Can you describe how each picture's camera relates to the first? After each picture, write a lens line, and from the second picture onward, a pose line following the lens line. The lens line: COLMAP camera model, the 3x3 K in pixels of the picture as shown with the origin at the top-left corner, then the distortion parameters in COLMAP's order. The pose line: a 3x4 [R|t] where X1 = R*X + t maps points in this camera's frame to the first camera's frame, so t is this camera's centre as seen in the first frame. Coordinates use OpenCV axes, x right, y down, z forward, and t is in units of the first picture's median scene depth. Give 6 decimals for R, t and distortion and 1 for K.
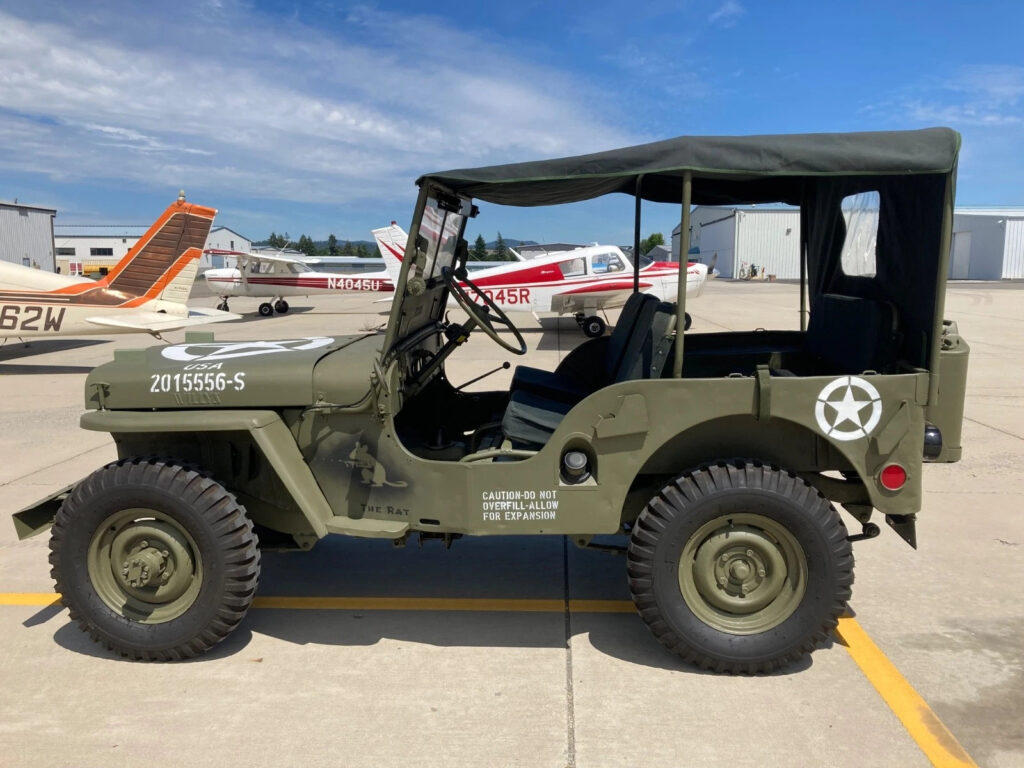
lens RADIAL K [[831.4, 0, 512.0], [0, 831.4, 384.0], [0, 0, 1]] dist [0.012557, 0.000169]
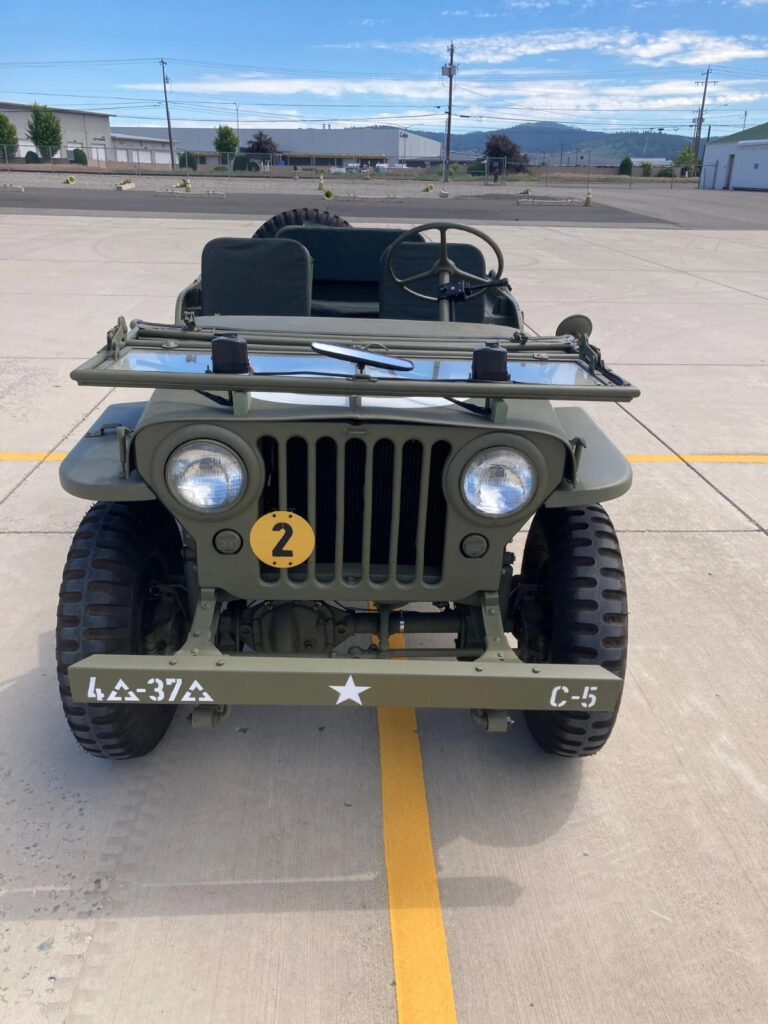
lens RADIAL K [[831.4, 0, 384.0], [0, 831.4, 512.0], [0, 0, 1]] dist [0.012557, 0.000169]
pose [[-0.084180, -0.397254, 0.913840, -1.168288], [0.112939, 0.907382, 0.404850, -0.261315], [-0.990029, 0.137289, -0.031518, 1.232014]]
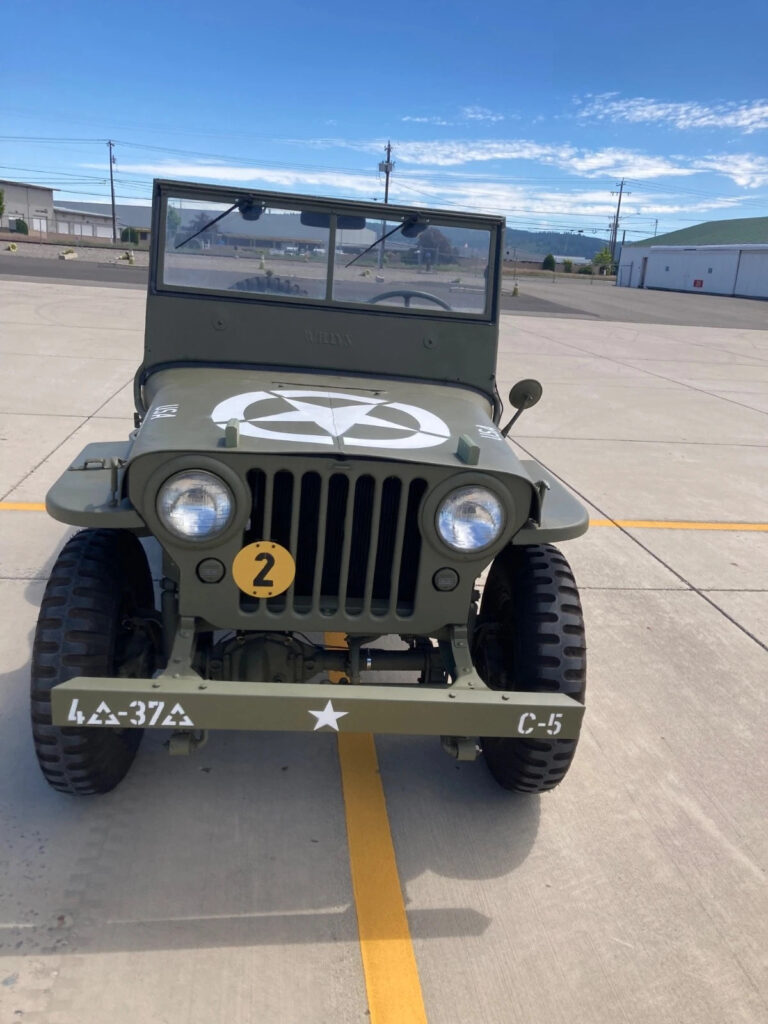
lens RADIAL K [[828.4, 0, 382.7], [0, 828.4, 496.5], [0, 0, 1]] dist [0.011532, -0.002773]
pose [[-0.155151, -0.299443, 0.941415, -1.211105], [0.062166, 0.948107, 0.311816, -0.247239], [-0.985933, 0.106902, -0.128484, 1.281810]]
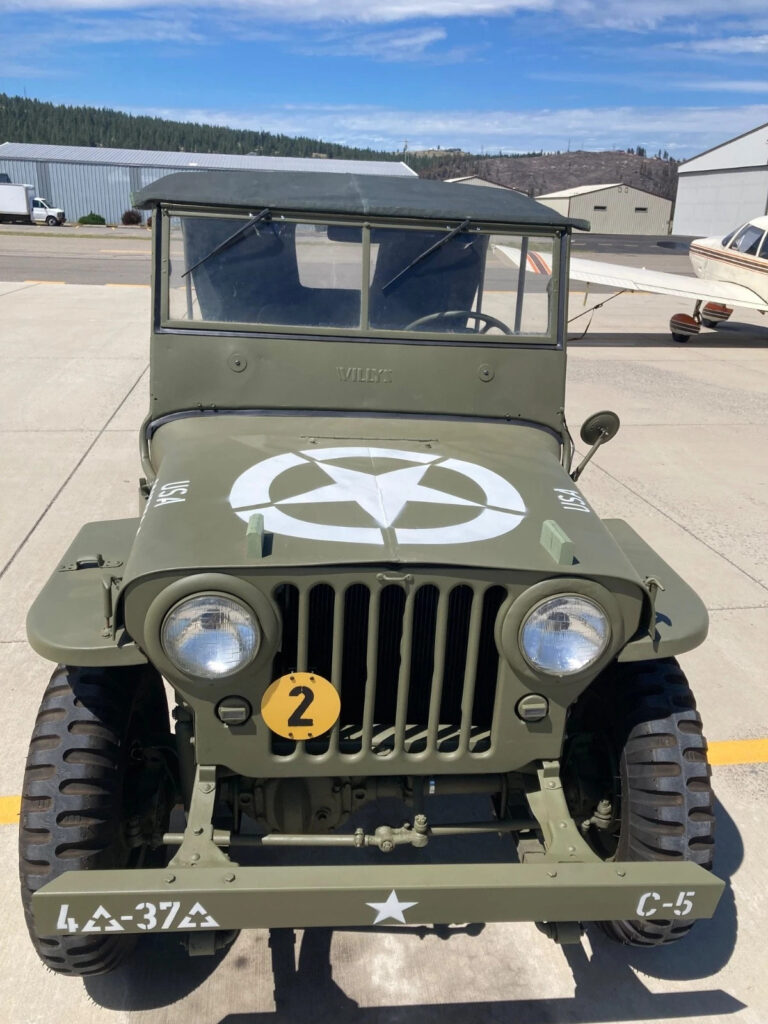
lens RADIAL K [[835.6, 0, 376.7], [0, 835.6, 495.7], [0, 0, 1]] dist [-0.003324, 0.017919]
pose [[-0.126510, -0.317662, 0.939726, -1.030088], [0.104149, 0.937849, 0.331048, -0.287531], [-0.986483, 0.139753, -0.085563, 1.275780]]
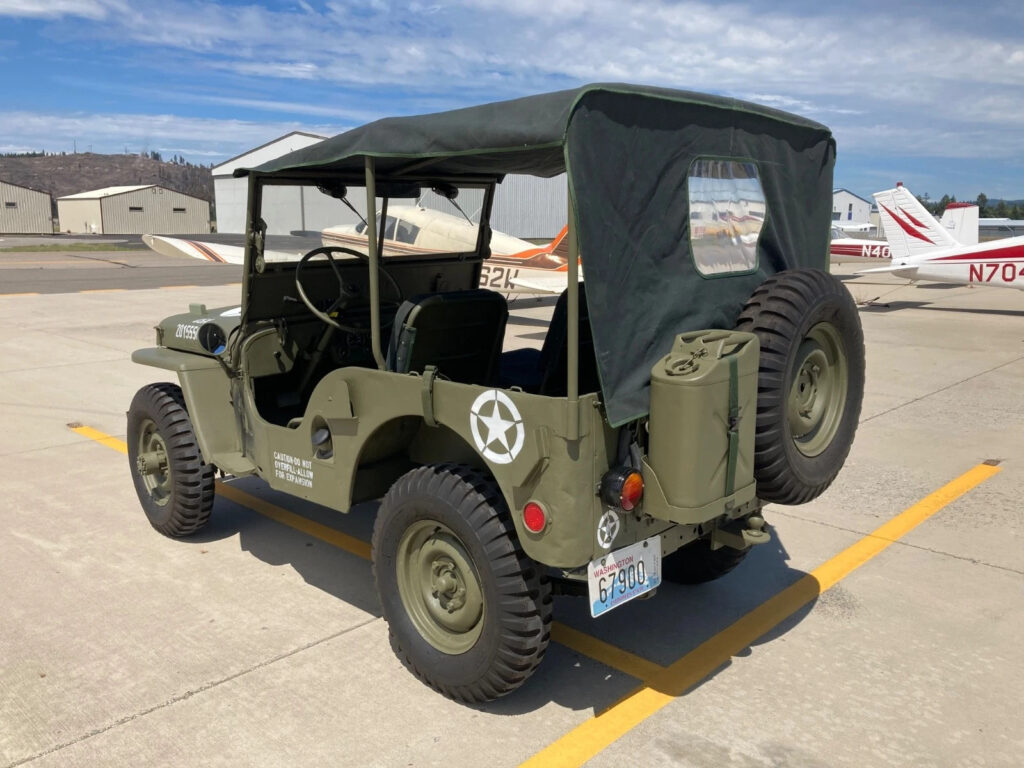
lens RADIAL K [[835.6, 0, 525.1], [0, 835.6, 384.9], [0, 0, 1]] dist [-0.003324, 0.017919]
pose [[0.758482, 0.121903, -0.640191, 0.903954], [-0.093790, 0.992542, 0.077875, -0.077388], [0.644910, 0.000977, 0.764258, 0.337892]]
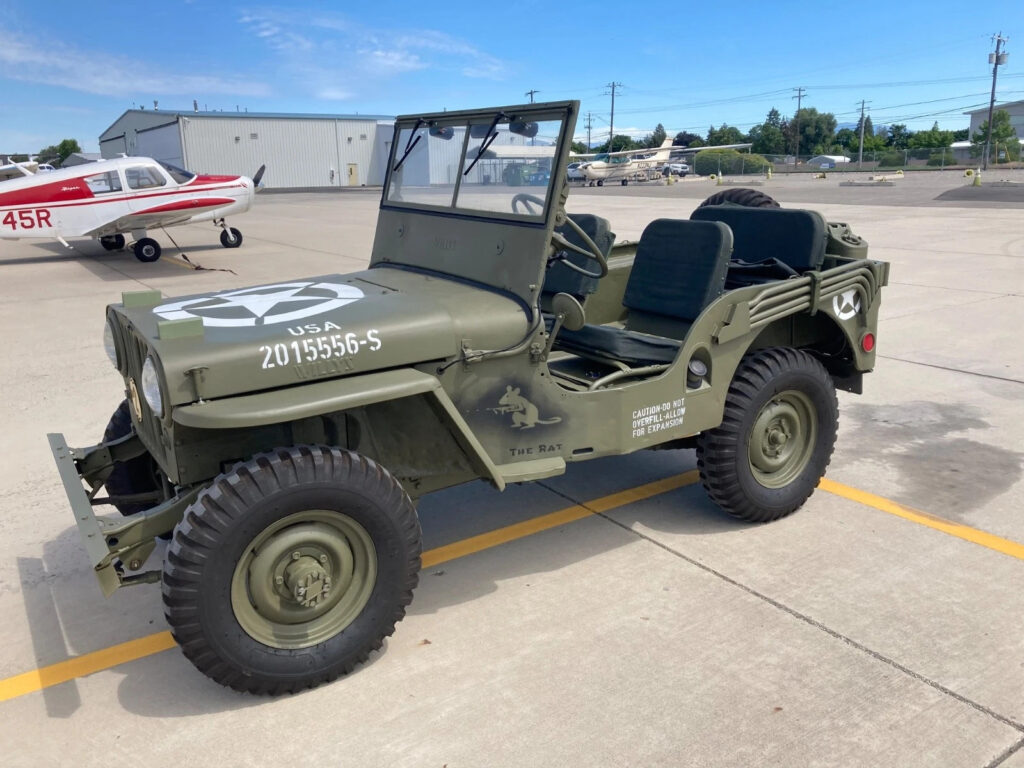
lens RADIAL K [[831.4, 0, 512.0], [0, 831.4, 384.0], [0, 0, 1]] dist [0.012557, 0.000169]
pose [[0.808832, -0.165904, 0.564152, -0.715484], [0.104686, 0.984676, 0.139481, -0.063848], [-0.578647, -0.053758, 0.813805, 0.228834]]
